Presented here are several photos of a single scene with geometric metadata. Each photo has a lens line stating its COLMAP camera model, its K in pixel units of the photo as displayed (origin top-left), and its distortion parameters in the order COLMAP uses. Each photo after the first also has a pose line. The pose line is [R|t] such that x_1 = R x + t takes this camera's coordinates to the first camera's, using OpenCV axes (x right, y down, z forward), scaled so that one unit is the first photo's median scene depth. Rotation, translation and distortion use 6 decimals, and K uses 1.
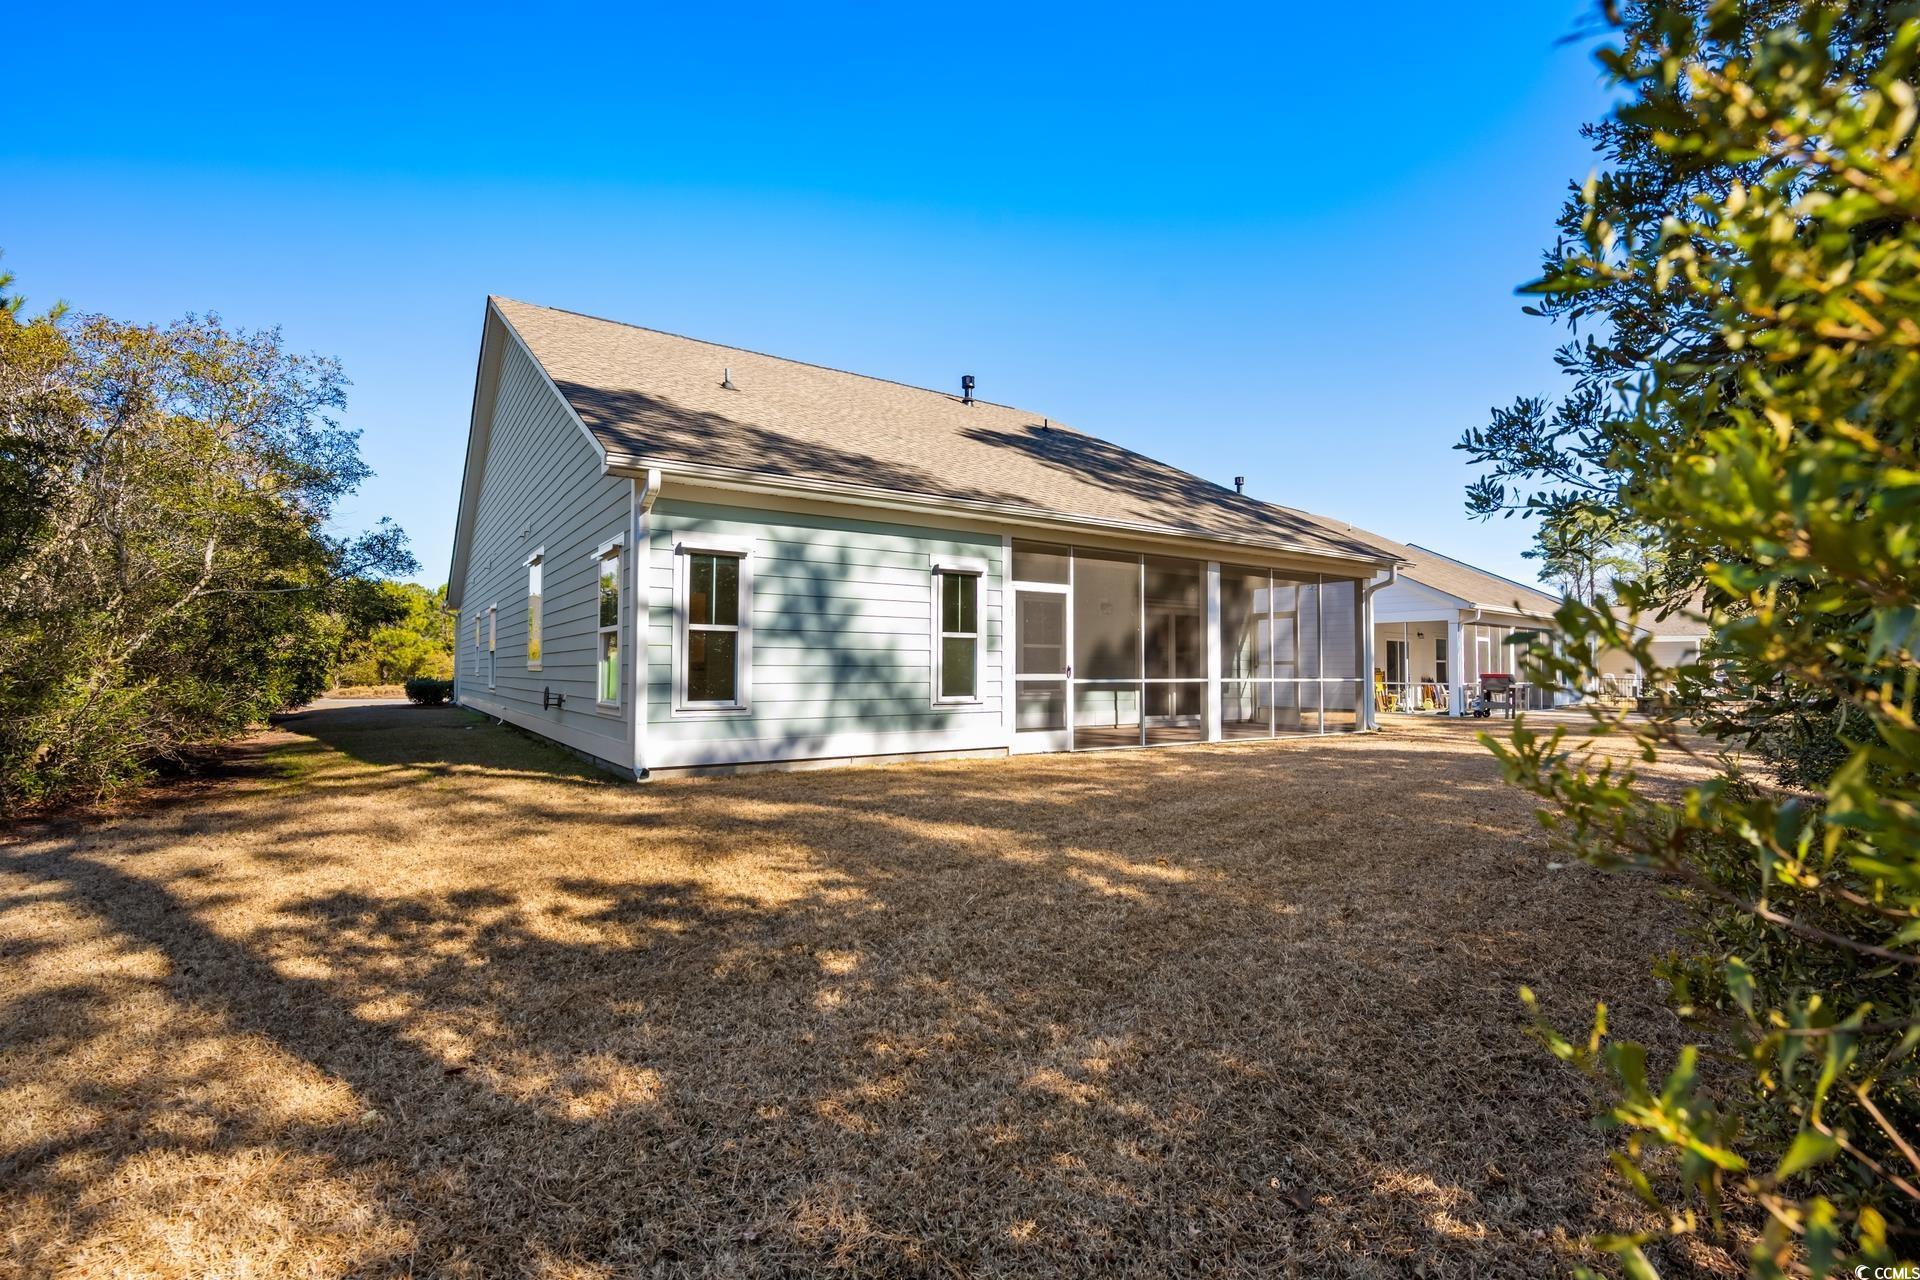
lens RADIAL K [[870.9, 0, 959.4], [0, 870.9, 648.2], [0, 0, 1]] dist [0.000624, 0.000003]
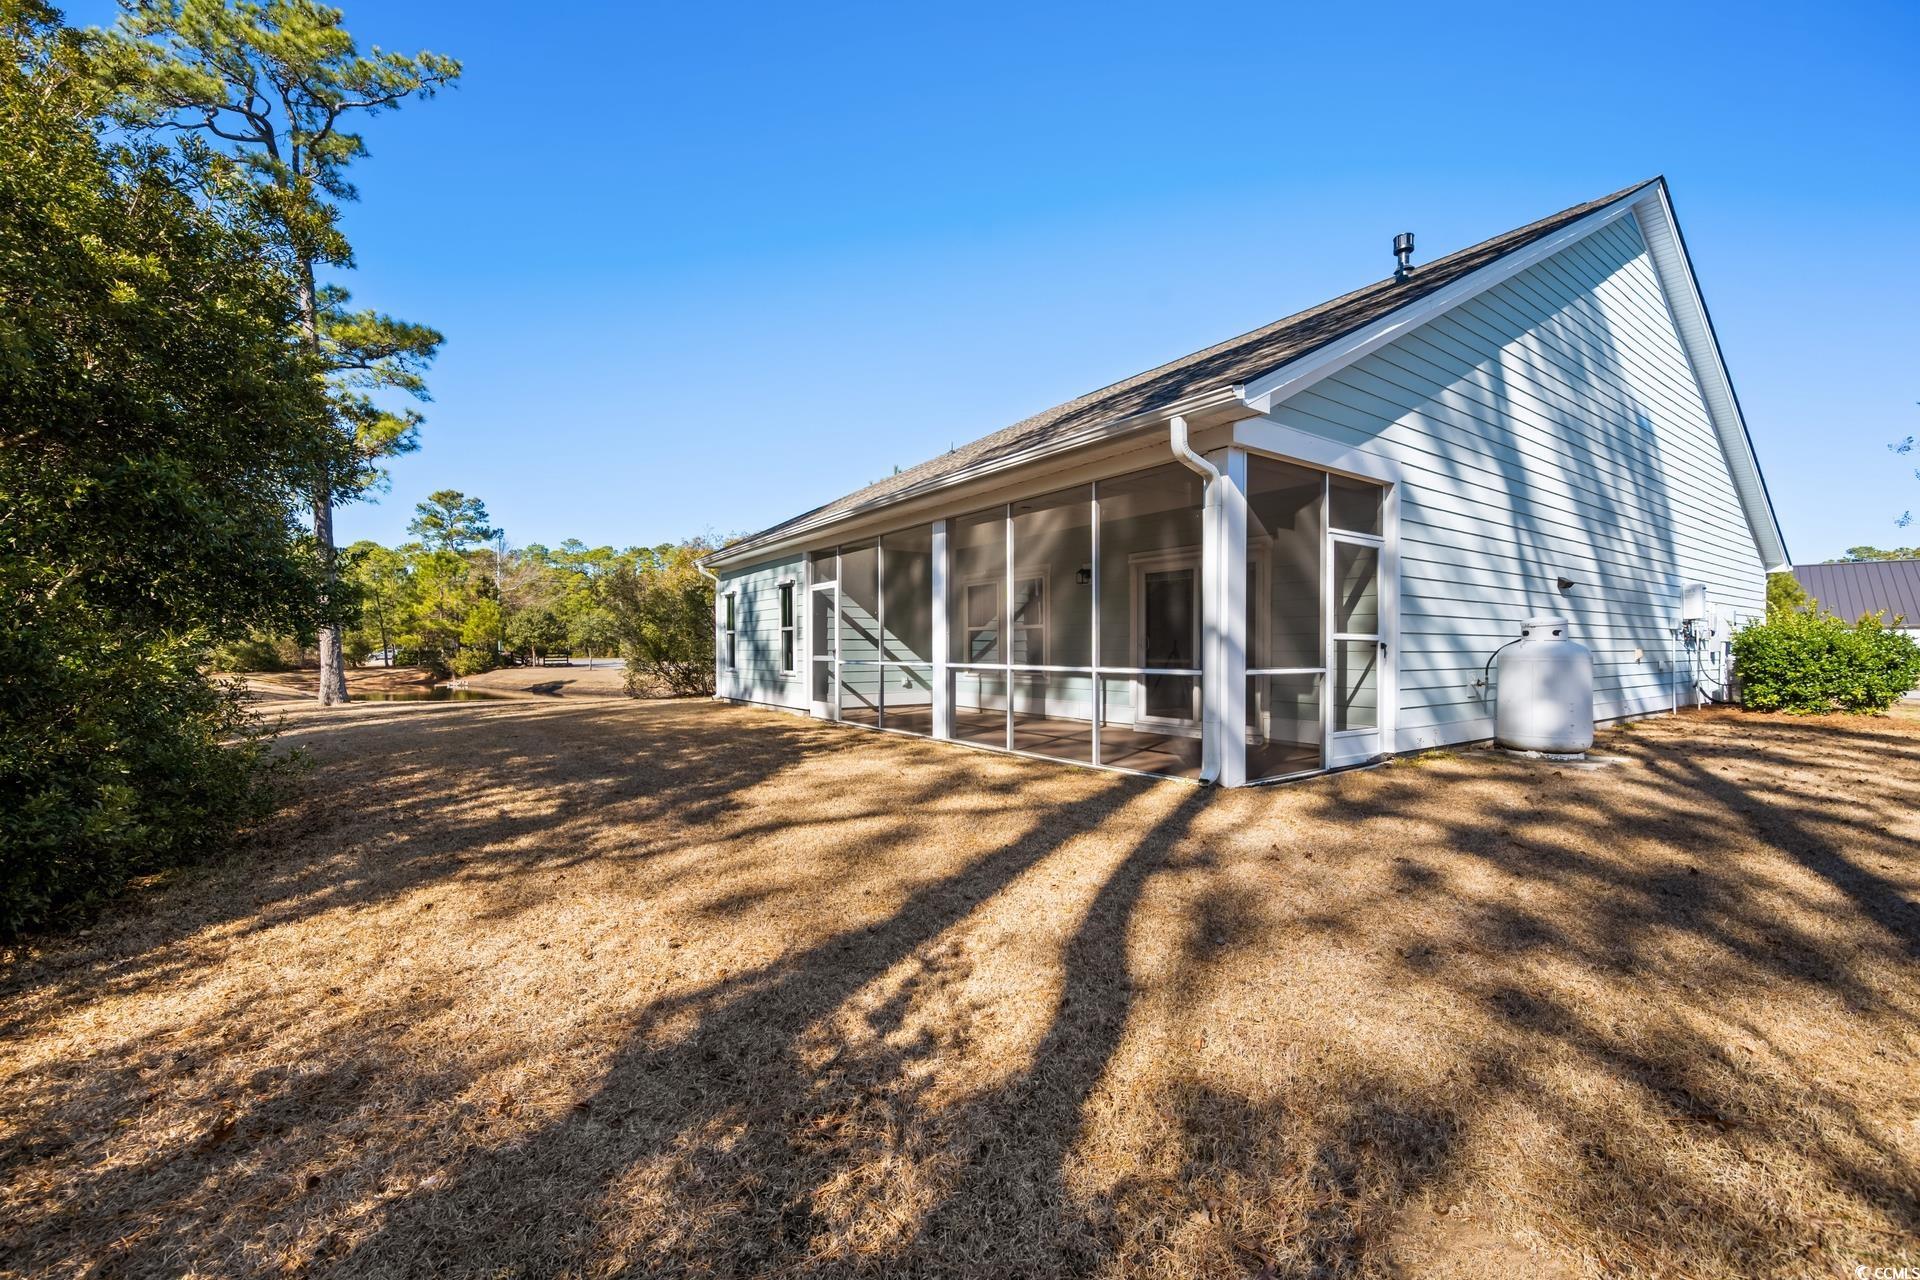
lens RADIAL K [[751.4, 0, 959.4], [0, 751.4, 644.8], [0, 0, 1]] dist [0.001367, 0.000092]
pose [[0.023205, -0.012466, -0.999653, 1.223180], [0.022114, 0.999684, -0.011953, 0.031919], [0.999486, -0.021829, 0.023474, 1.223843]]
